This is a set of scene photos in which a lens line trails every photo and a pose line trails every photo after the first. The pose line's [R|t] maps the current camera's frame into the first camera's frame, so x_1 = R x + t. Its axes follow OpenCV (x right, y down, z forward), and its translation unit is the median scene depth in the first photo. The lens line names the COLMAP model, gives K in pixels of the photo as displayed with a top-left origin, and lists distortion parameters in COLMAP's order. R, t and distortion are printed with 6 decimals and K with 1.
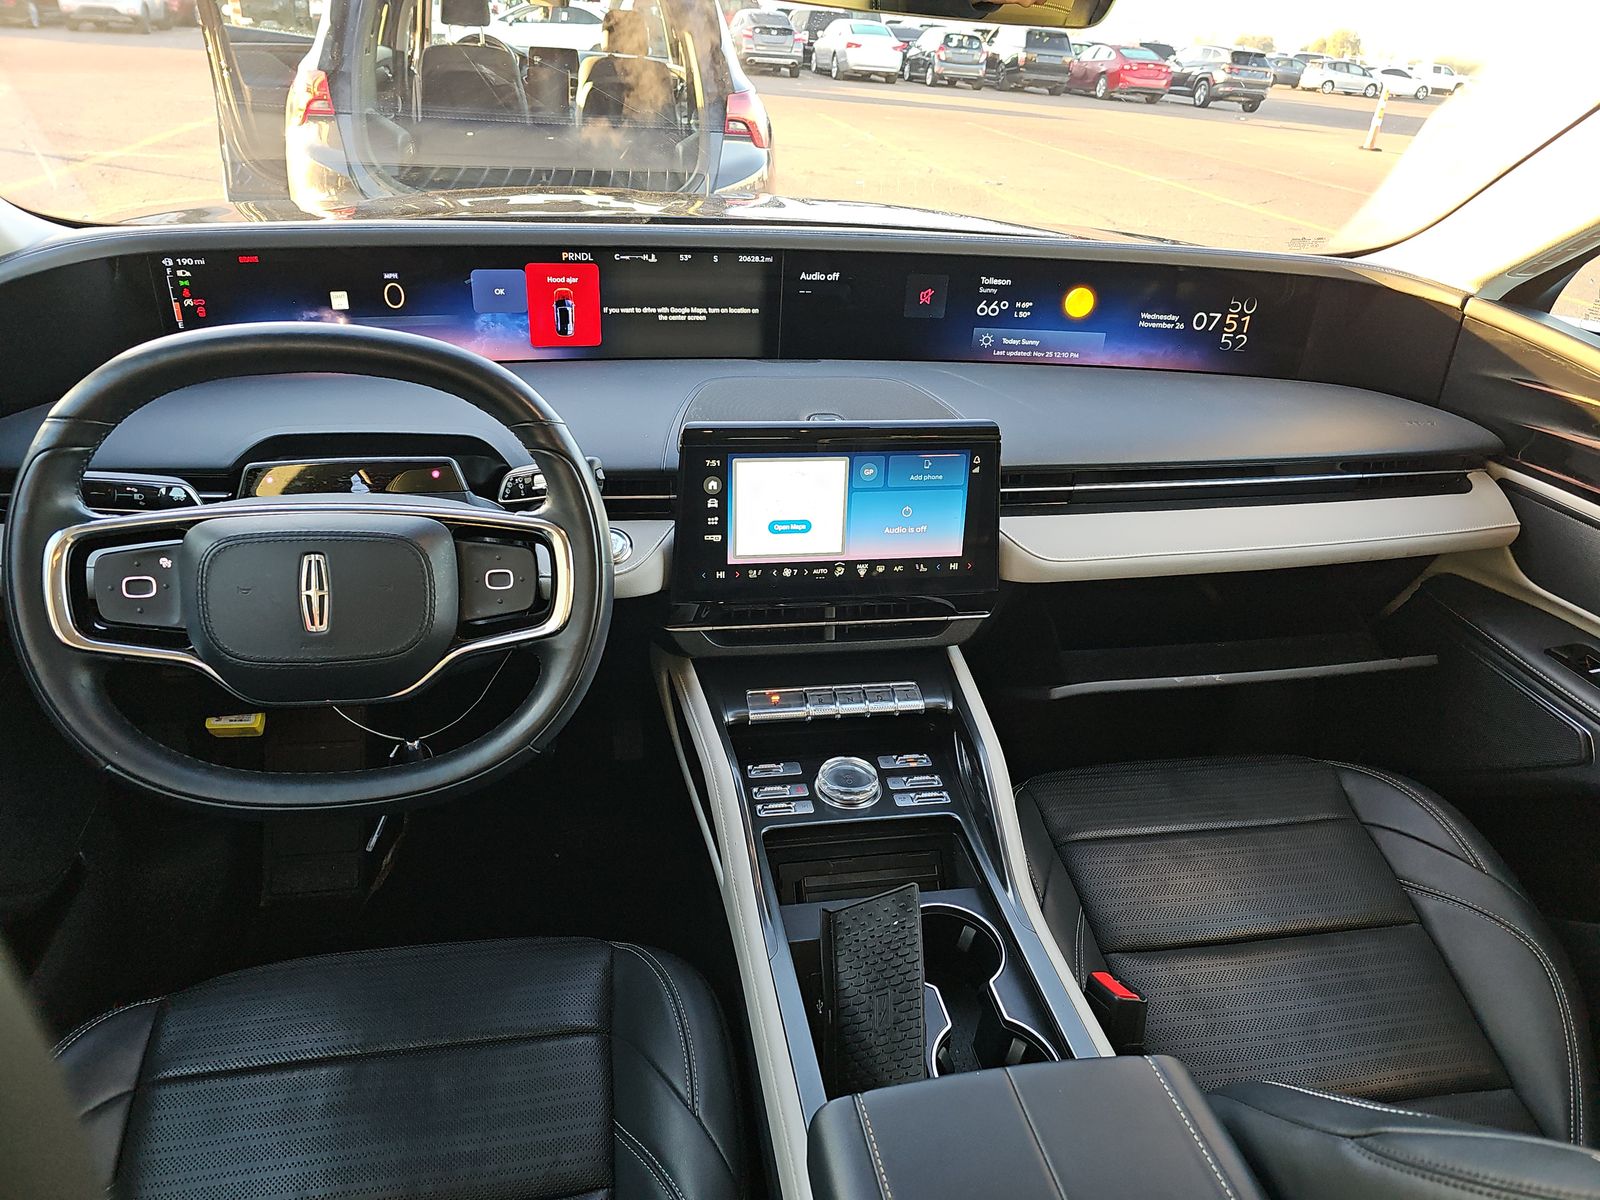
lens RADIAL K [[1046.9, 0, 798.2], [0, 1046.9, 610.7], [0, 0, 1]] dist [0.094108, -0.116143]
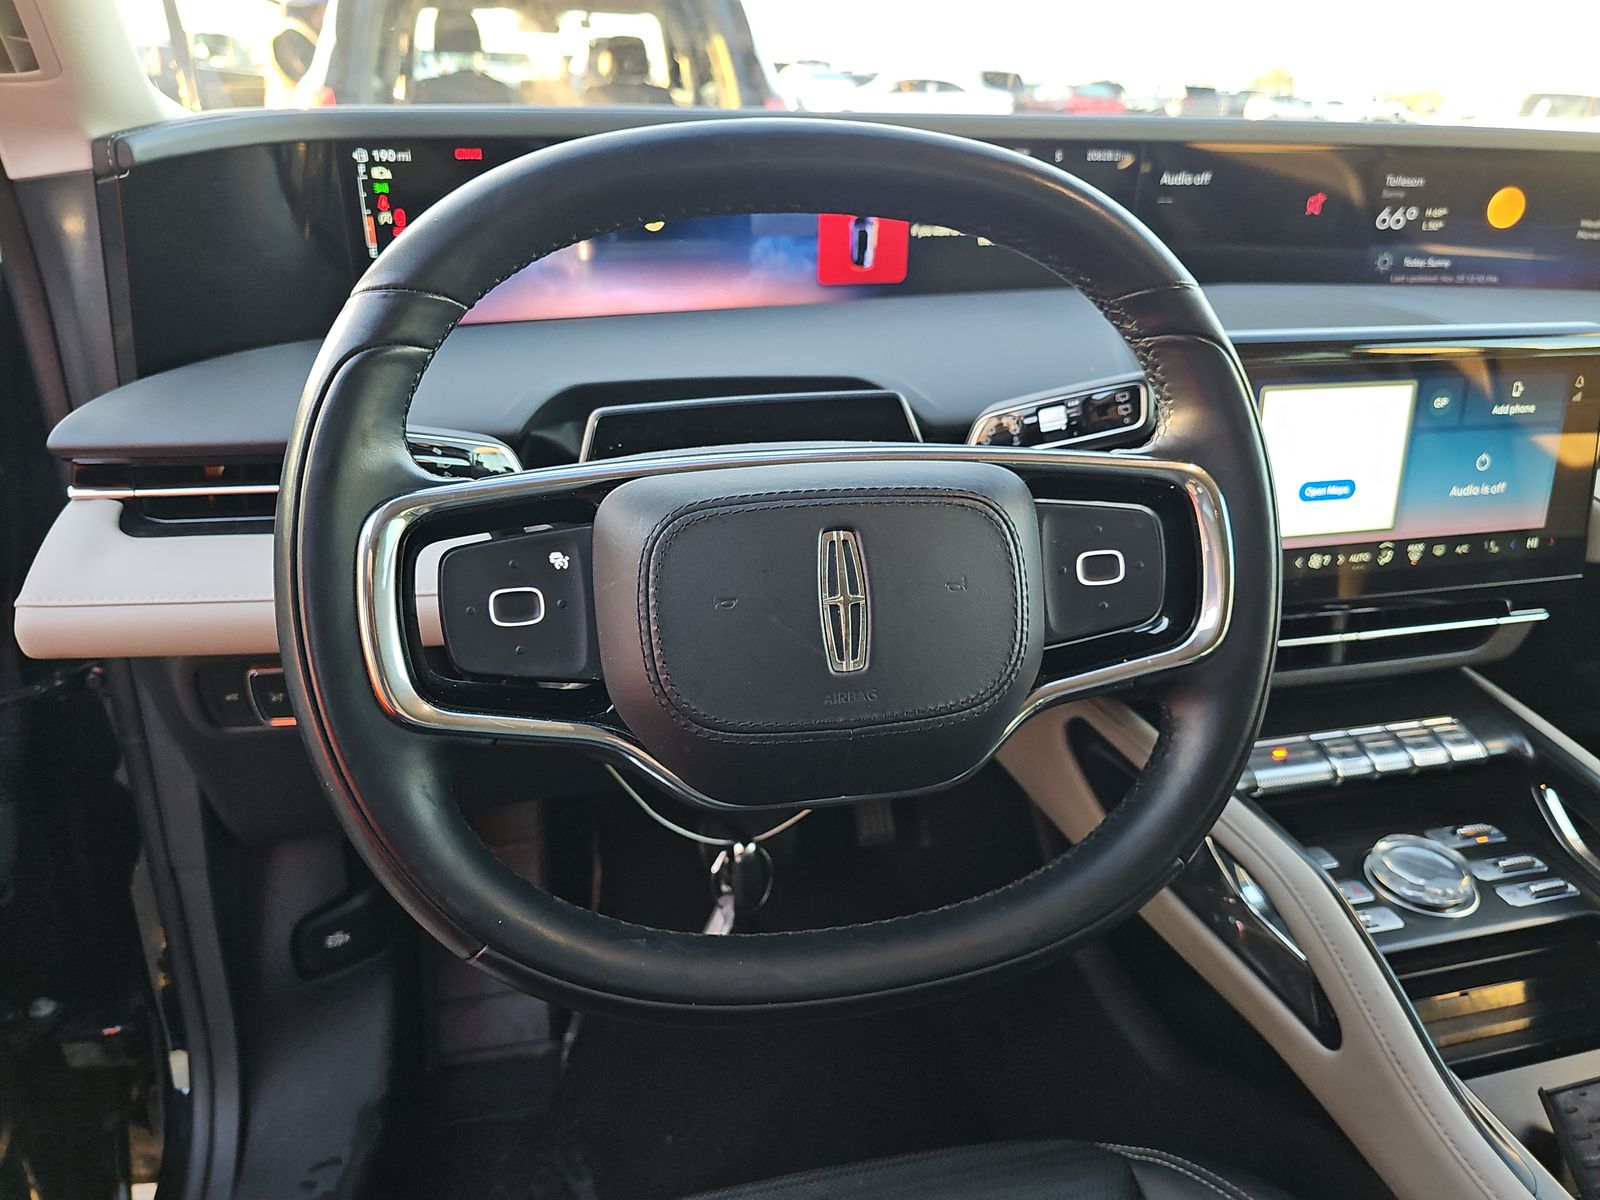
lens RADIAL K [[1069.9, 0, 800.0], [0, 1069.9, 600.0], [0, 0, 1]] dist [0.038813, -0.045615]
pose [[0.998114, -0.049758, 0.035956, -0.350635], [0.051702, 0.997128, -0.055343, 0.008700], [-0.033099, 0.057098, 0.997820, 0.320742]]
